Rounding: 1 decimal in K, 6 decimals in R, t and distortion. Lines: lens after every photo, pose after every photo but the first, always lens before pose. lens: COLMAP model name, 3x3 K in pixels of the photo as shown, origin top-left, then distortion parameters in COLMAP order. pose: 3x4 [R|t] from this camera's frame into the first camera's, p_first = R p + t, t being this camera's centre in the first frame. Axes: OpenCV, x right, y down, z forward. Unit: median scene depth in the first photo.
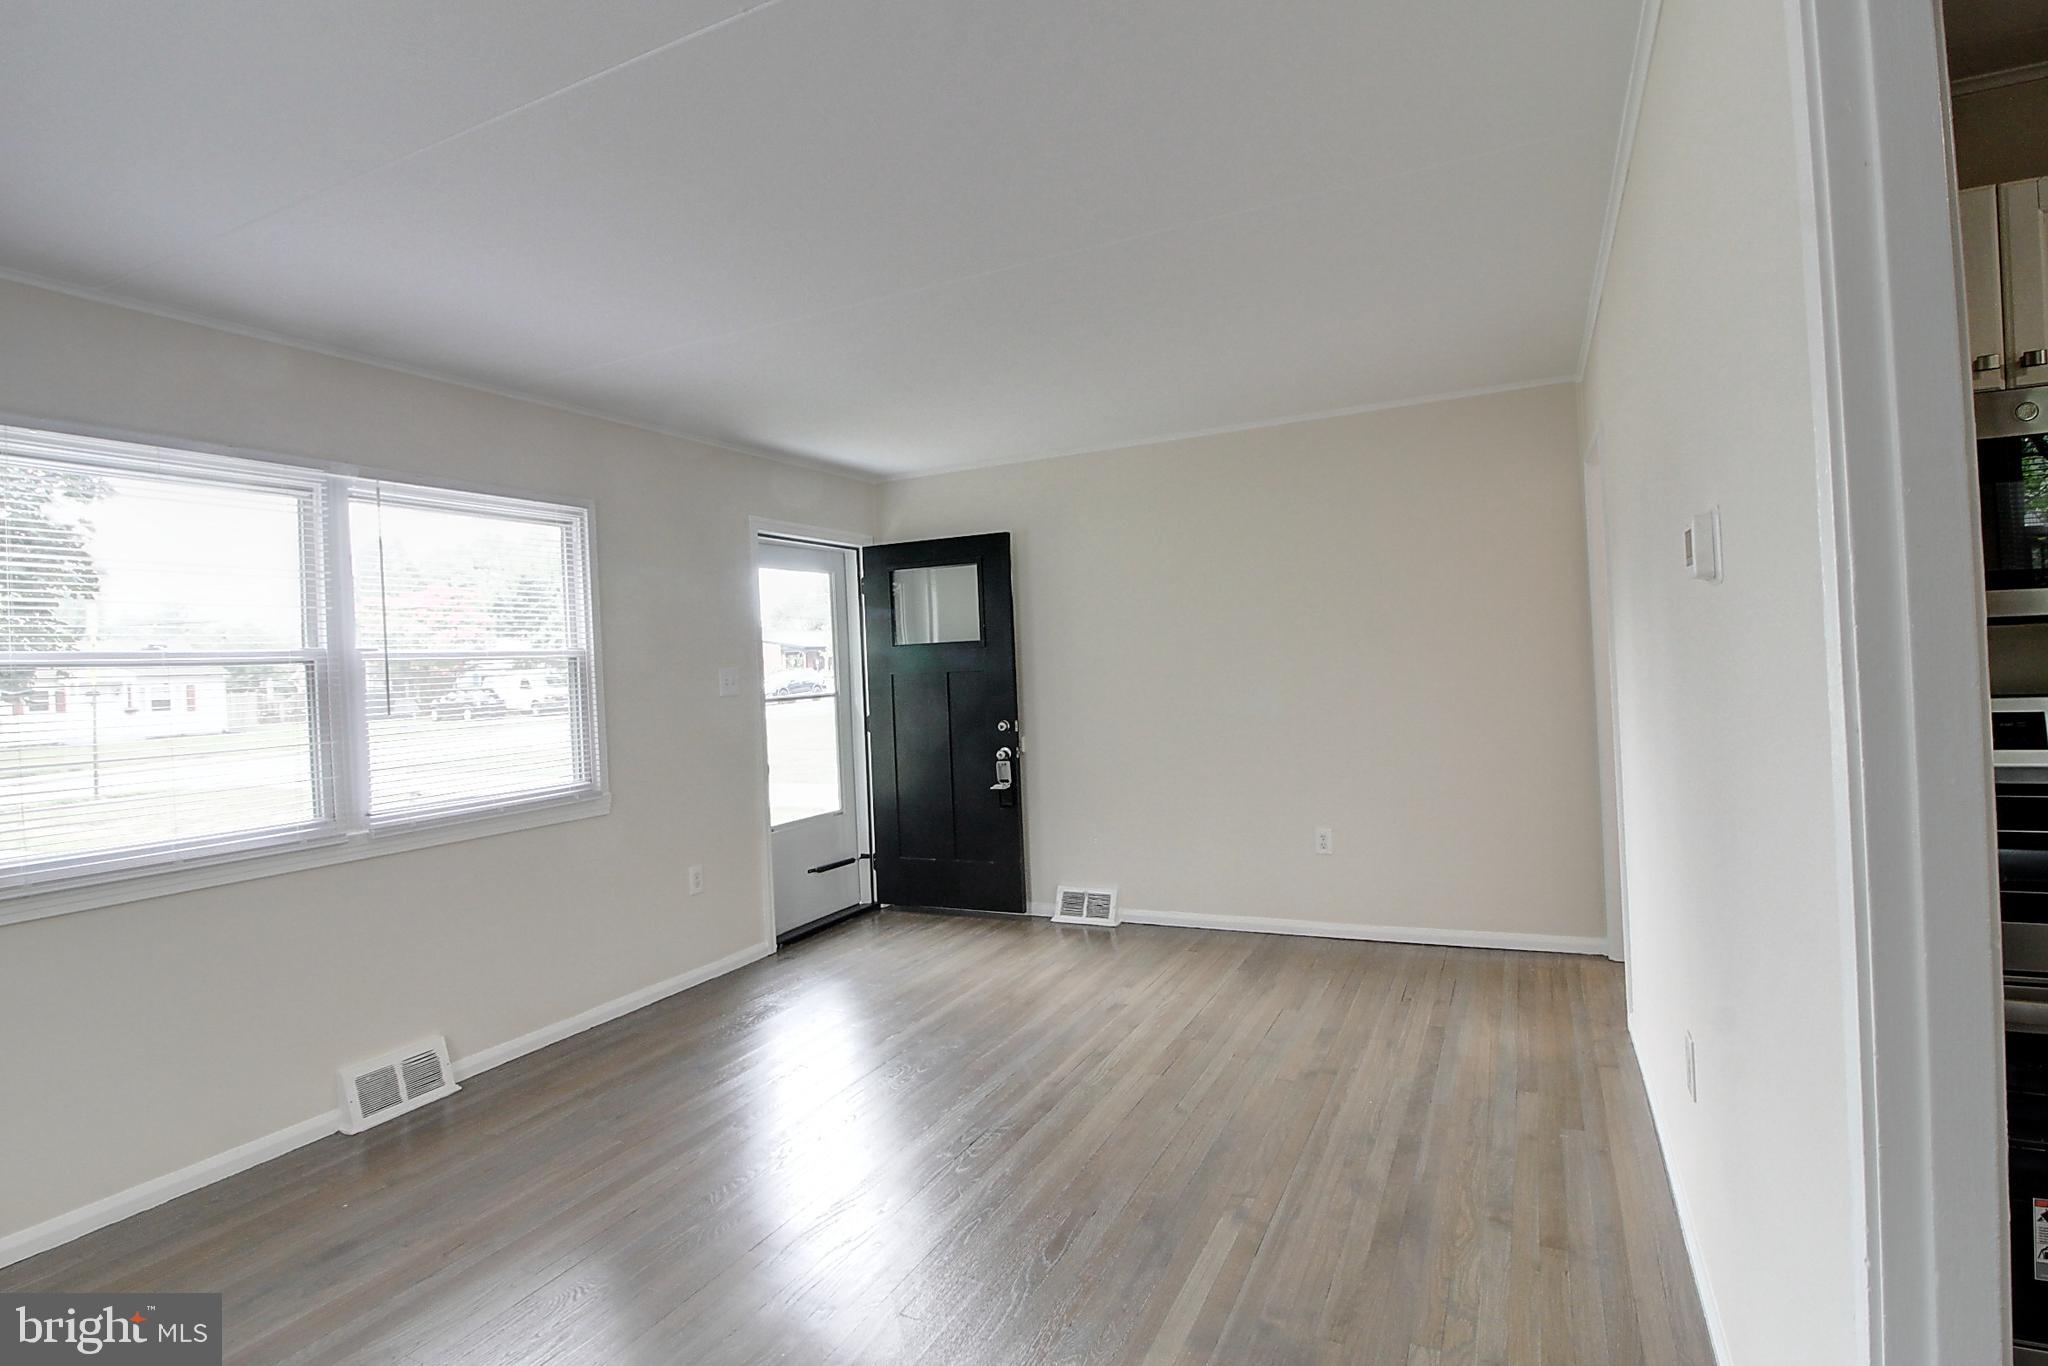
lens RADIAL K [[1024.0, 0, 1022.5], [0, 1024.0, 666.8], [0, 0, 1]] dist [-0.003436, -0.000971]
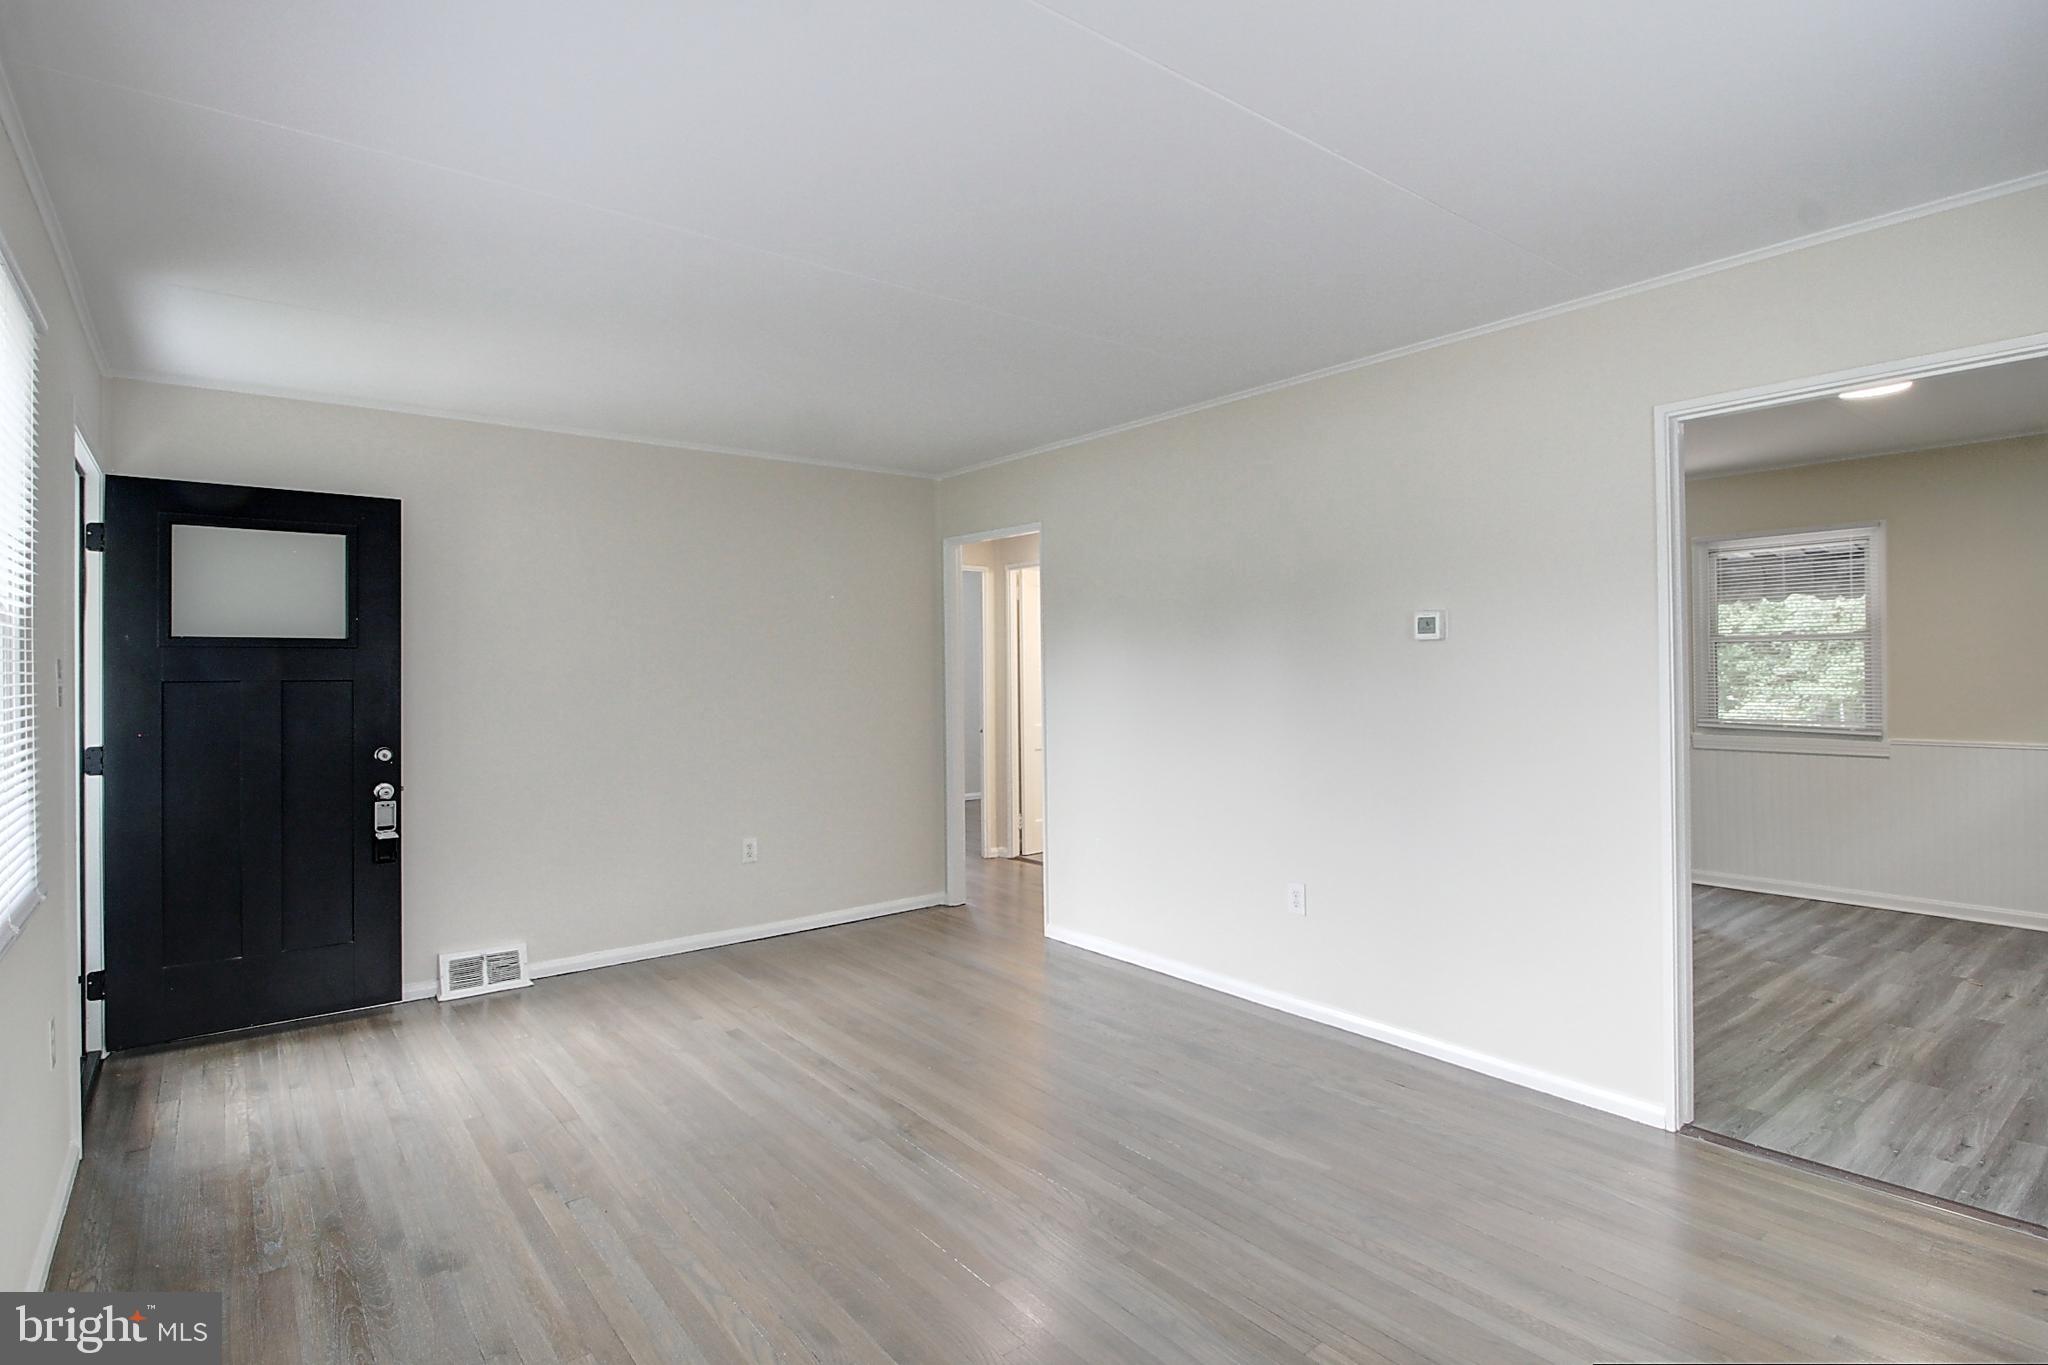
lens RADIAL K [[1024.0, 0, 1022.5], [0, 1024.0, 666.3], [0, 0, 1]] dist [-0.003436, -0.000971]
pose [[0.437325, 0.045516, 0.898151, -0.499441], [-0.009527, 0.998897, -0.045982, 0.022853], [-0.899253, 0.011552, 0.437276, 0.250655]]
